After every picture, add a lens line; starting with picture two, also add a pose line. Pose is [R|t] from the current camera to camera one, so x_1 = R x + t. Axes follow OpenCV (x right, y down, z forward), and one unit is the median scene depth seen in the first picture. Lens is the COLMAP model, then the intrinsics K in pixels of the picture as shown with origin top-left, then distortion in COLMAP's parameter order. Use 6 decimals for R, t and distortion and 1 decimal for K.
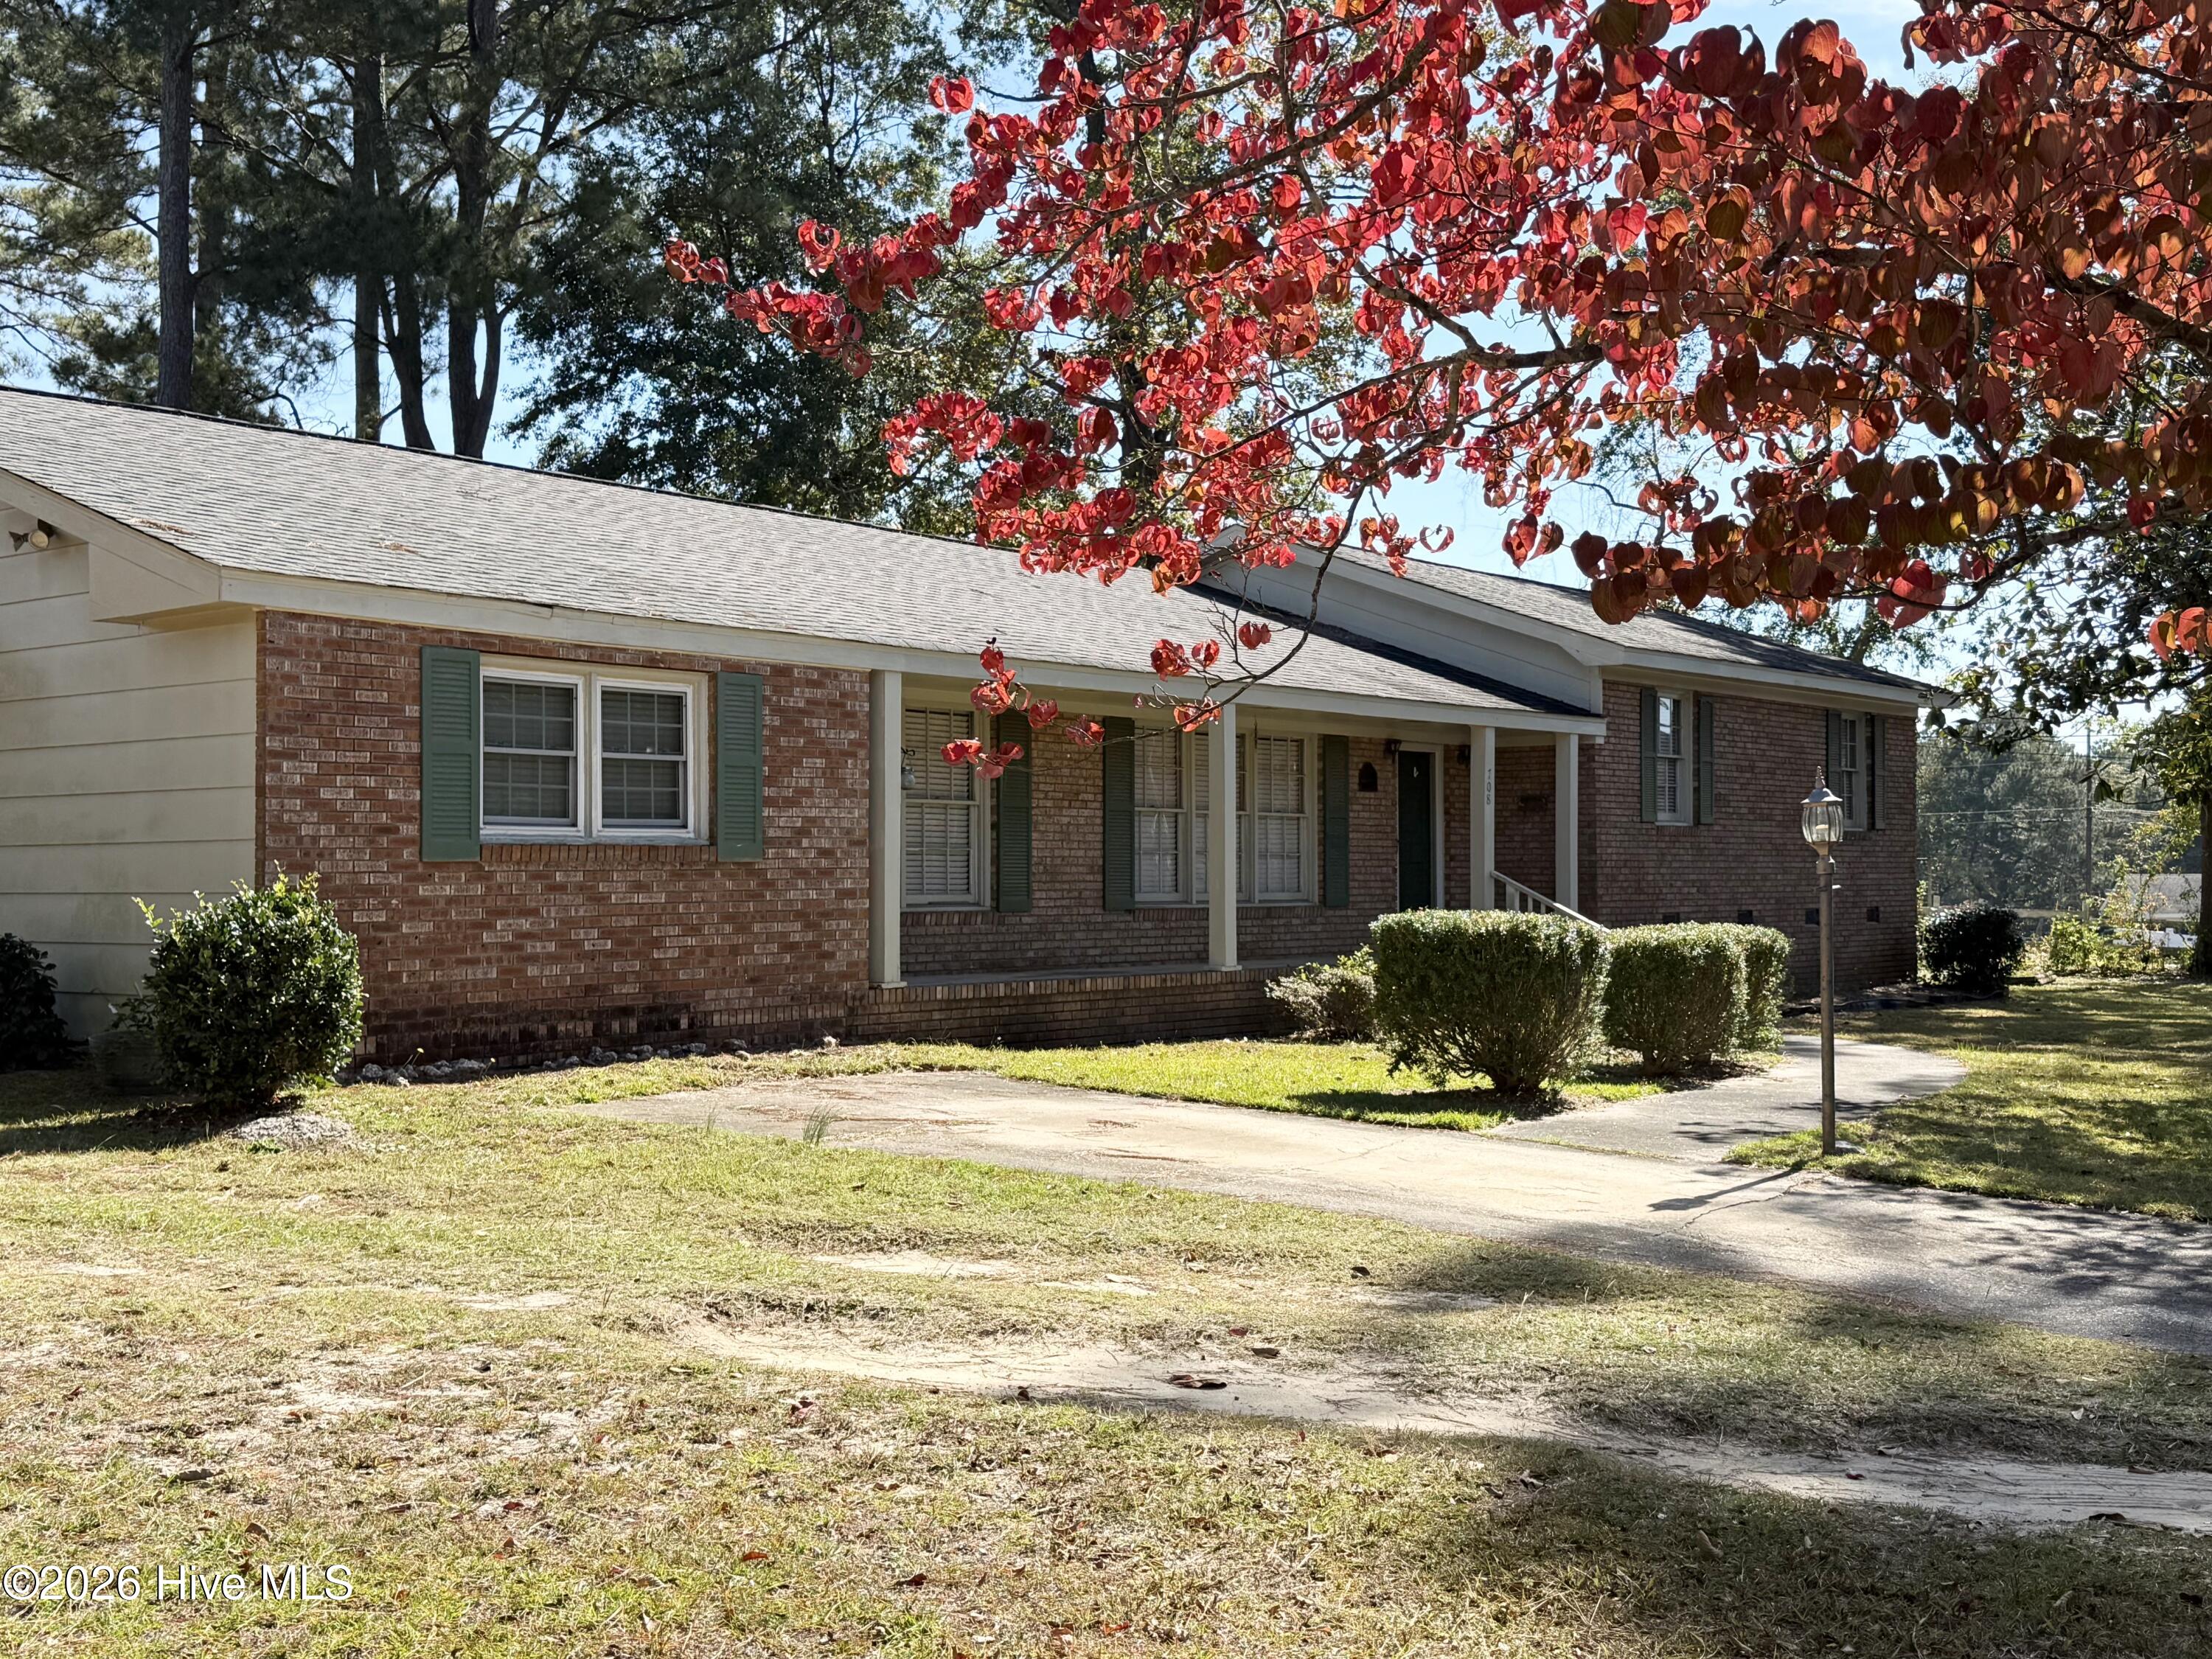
lens RADIAL K [[2476.5, 0, 1101.1], [0, 2476.5, 829.0], [0, 0, 1]] dist [0.088602, -0.002760]
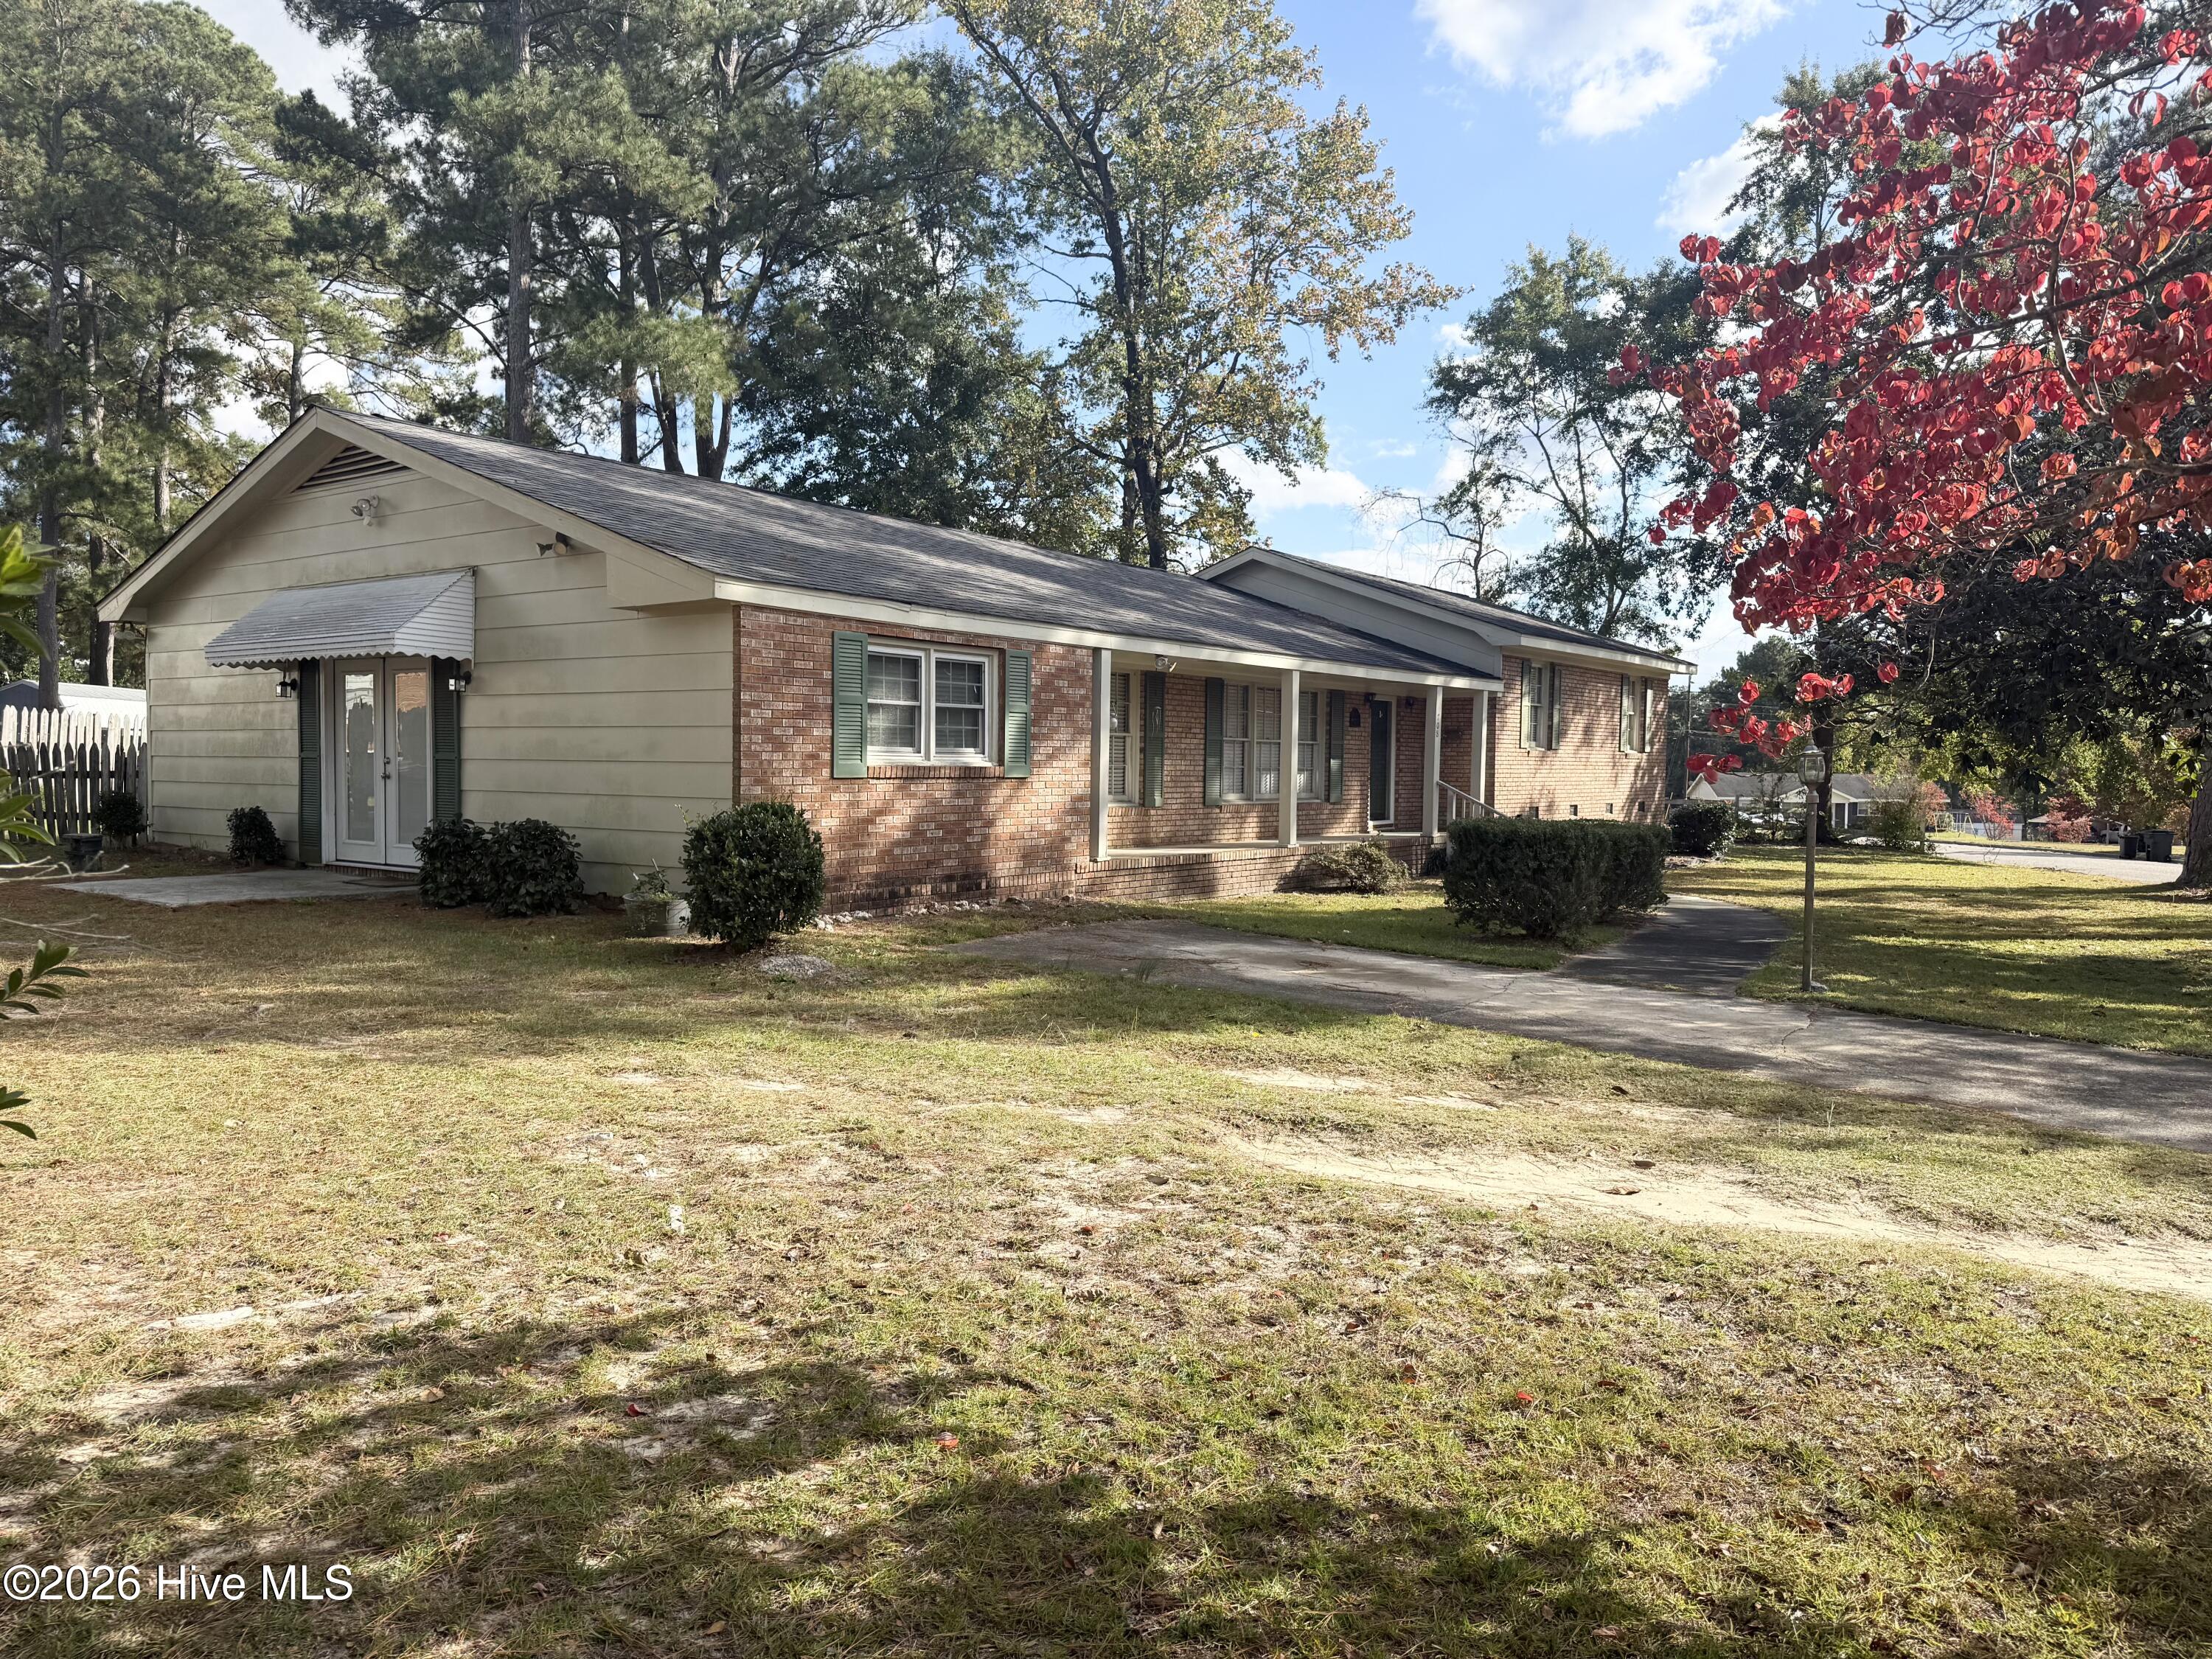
lens RADIAL K [[1556.7, 0, 1102.9], [0, 1556.7, 836.3], [0, 0, 1]] dist [0.108384, -0.095413]
pose [[0.998952, 0.011600, 0.044277, -0.128947], [-0.014511, 0.997714, 0.066000, -0.013071], [-0.043410, -0.066573, 0.996837, 0.060402]]
